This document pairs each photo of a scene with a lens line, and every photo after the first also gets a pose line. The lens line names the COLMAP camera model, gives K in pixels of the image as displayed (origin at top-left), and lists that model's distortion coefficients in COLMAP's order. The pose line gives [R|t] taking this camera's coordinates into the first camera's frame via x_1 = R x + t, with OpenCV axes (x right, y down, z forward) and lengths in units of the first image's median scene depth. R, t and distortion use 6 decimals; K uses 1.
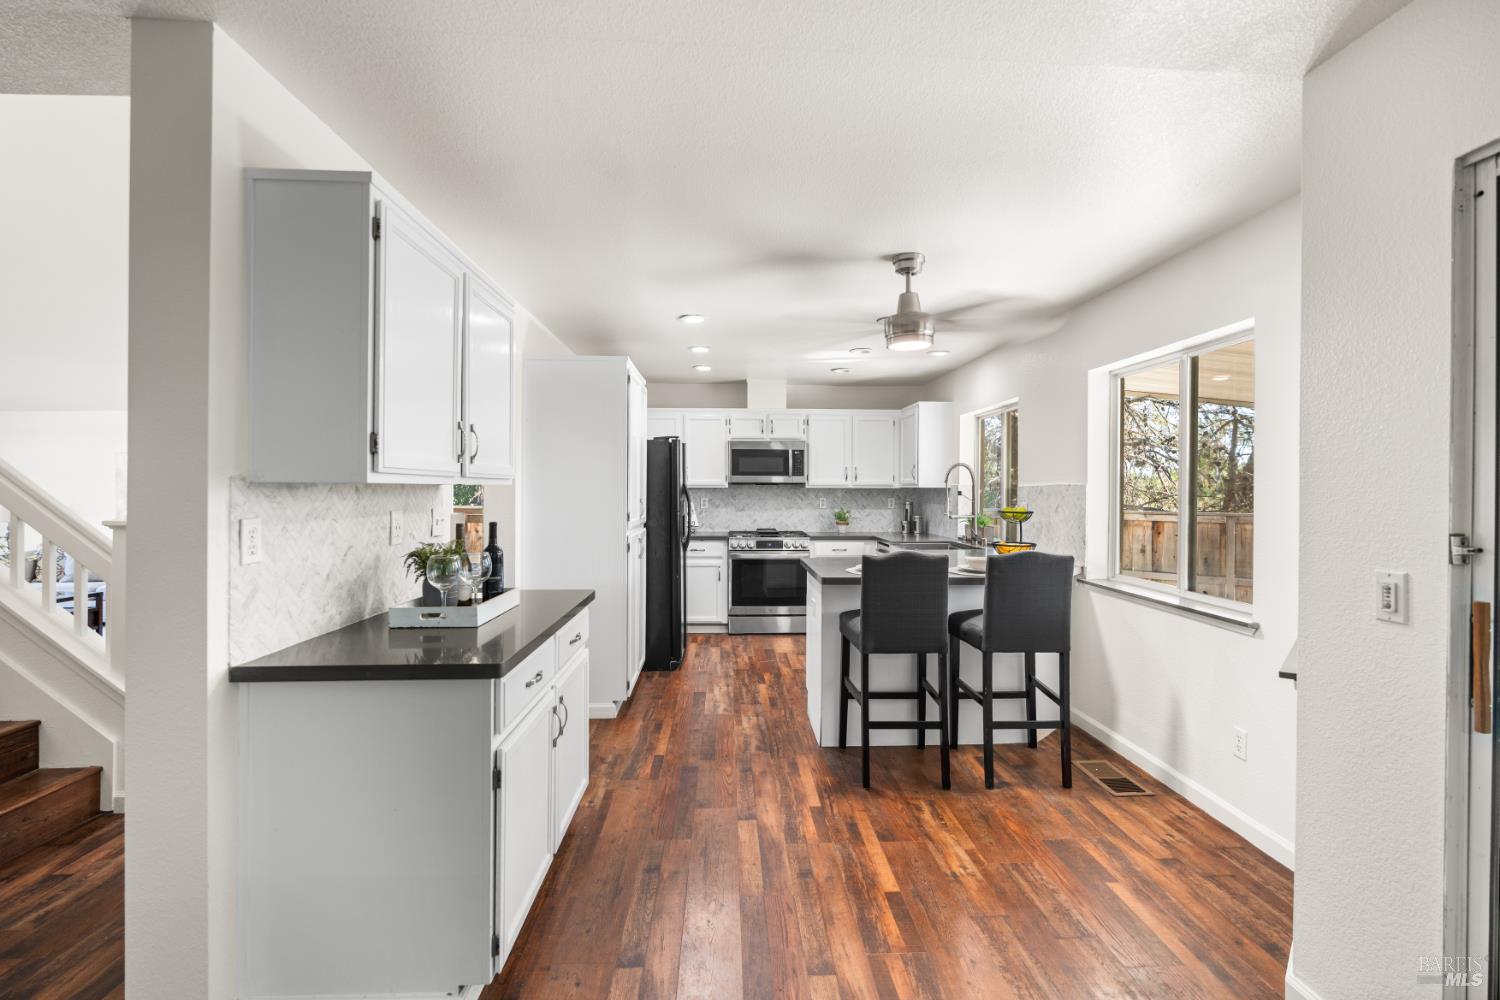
lens RADIAL K [[675.5, 0, 755.4], [0, 675.5, 492.6], [0, 0, 1]] dist [-0.000676, 0.000436]
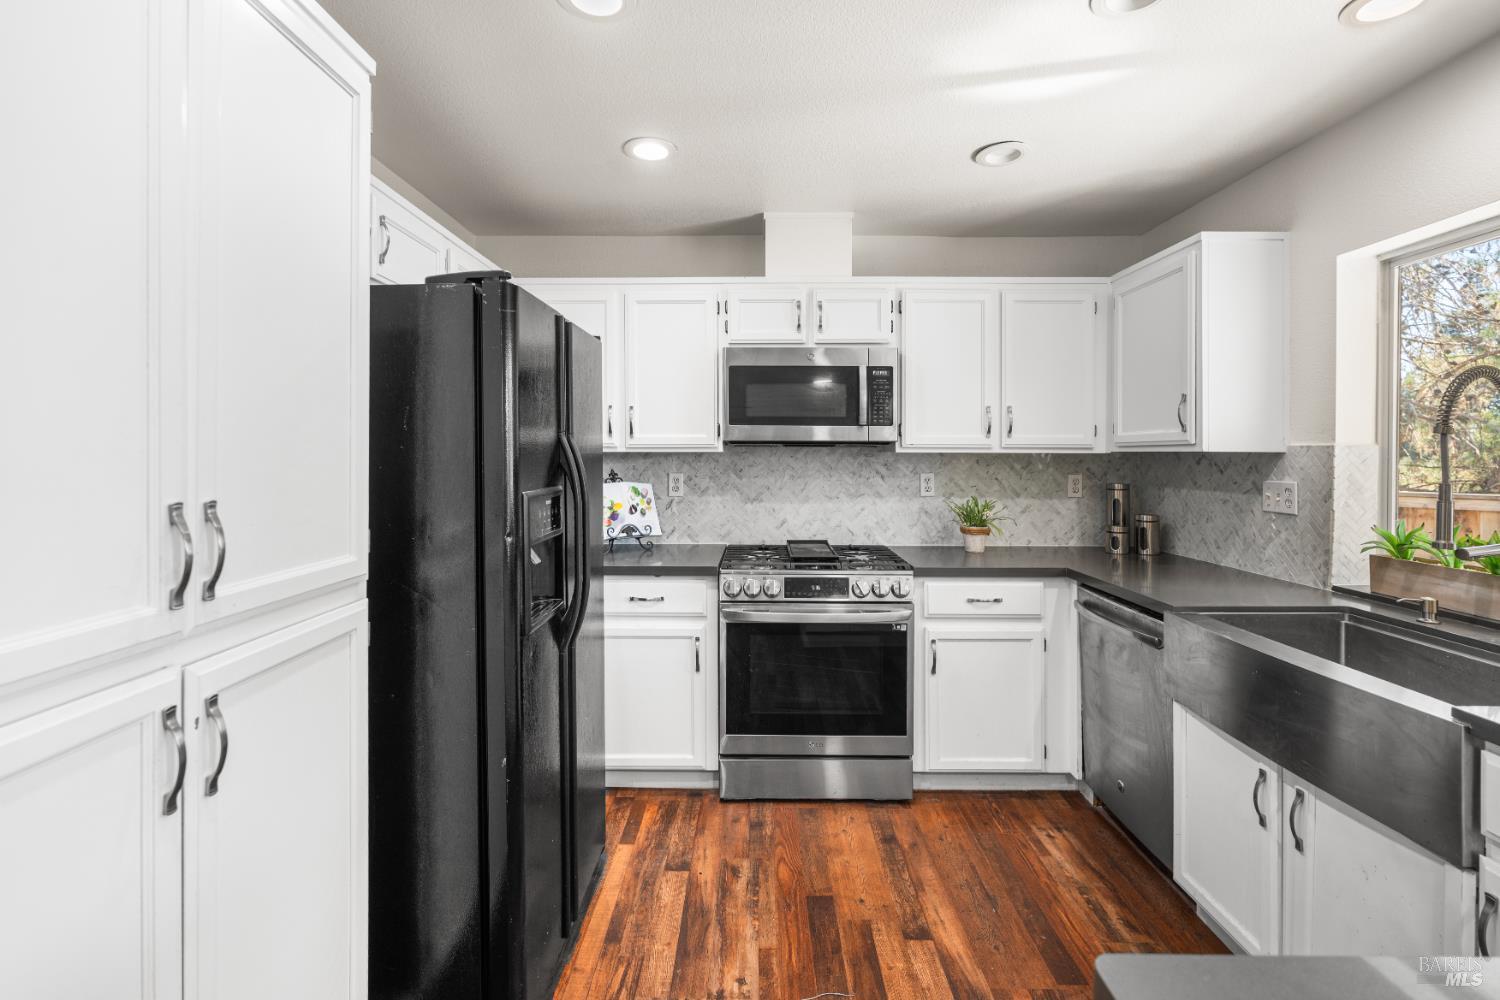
lens RADIAL K [[675.5, 0, 752.0], [0, 675.5, 451.0], [0, 0, 1]] dist [-0.000676, 0.000436]
pose [[0.998818, -0.001375, -0.048582, 0.001106], [0.000891, 0.999950, -0.009988, -0.003945], [0.048593, 0.009933, 0.998769, 0.571673]]
